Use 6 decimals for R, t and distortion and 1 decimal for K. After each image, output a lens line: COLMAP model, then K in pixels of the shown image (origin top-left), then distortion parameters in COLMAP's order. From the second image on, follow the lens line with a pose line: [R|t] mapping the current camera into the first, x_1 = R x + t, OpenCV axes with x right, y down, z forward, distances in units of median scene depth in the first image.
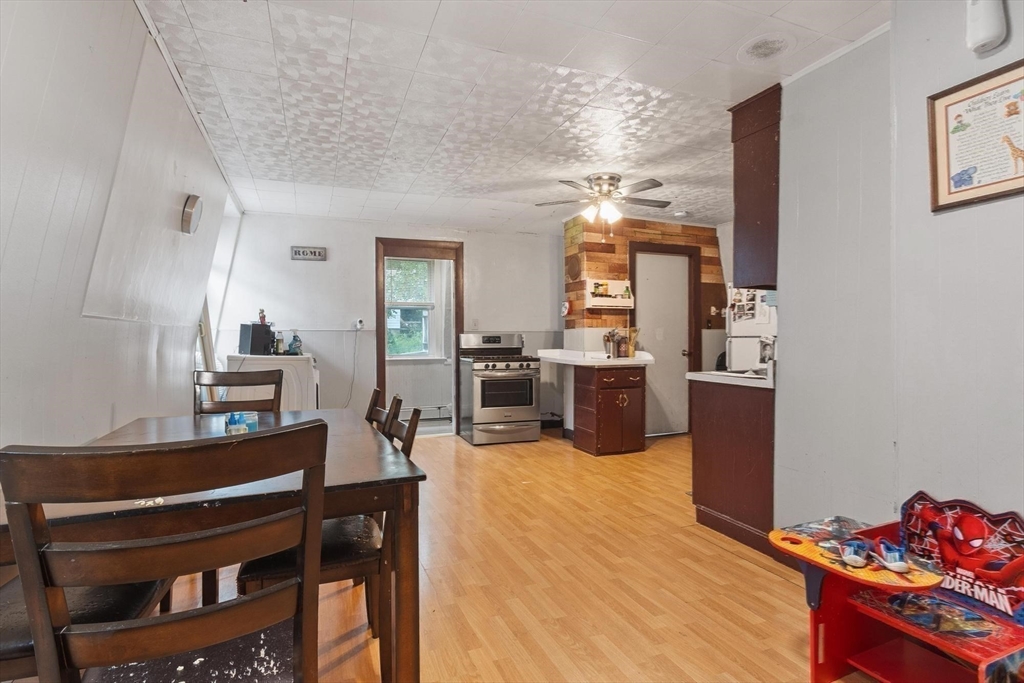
lens RADIAL K [[516.4, 0, 509.4], [0, 516.4, 342.8], [0, 0, 1]] dist [0.013651, -0.000579]
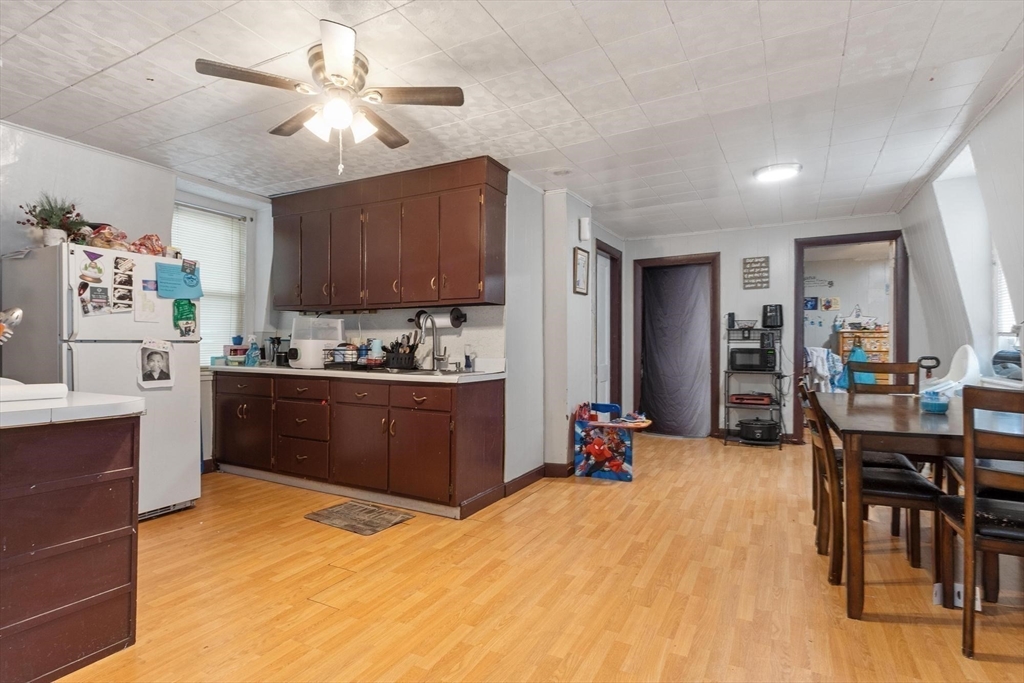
lens RADIAL K [[516.4, 0, 509.4], [0, 516.4, 342.8], [0, 0, 1]] dist [0.013651, -0.000579]
pose [[-0.651762, 0.011230, 0.758340, -0.430176], [0.010362, 0.999929, -0.005902, -0.001460], [-0.758353, 0.004012, -0.651832, 1.408063]]
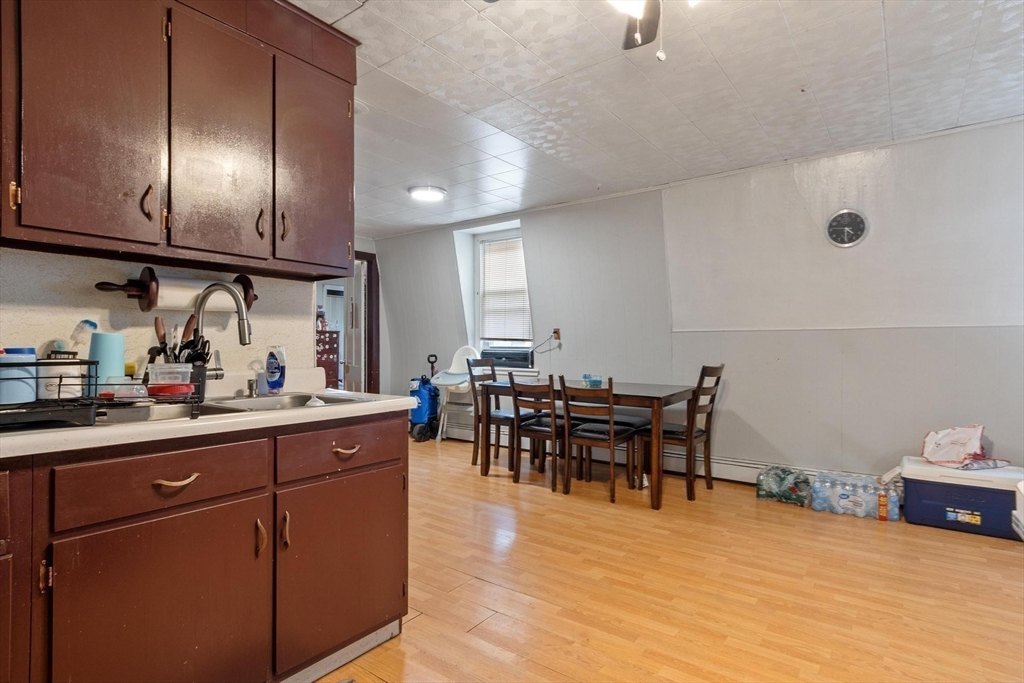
lens RADIAL K [[516.4, 0, 509.4], [0, 516.4, 342.8], [0, 0, 1]] dist [0.013651, -0.000579]
pose [[-0.851512, 0.006065, -0.524301, 0.509238], [0.004267, 0.999980, 0.004638, -0.010396], [0.524319, 0.001712, -0.851520, 1.417401]]
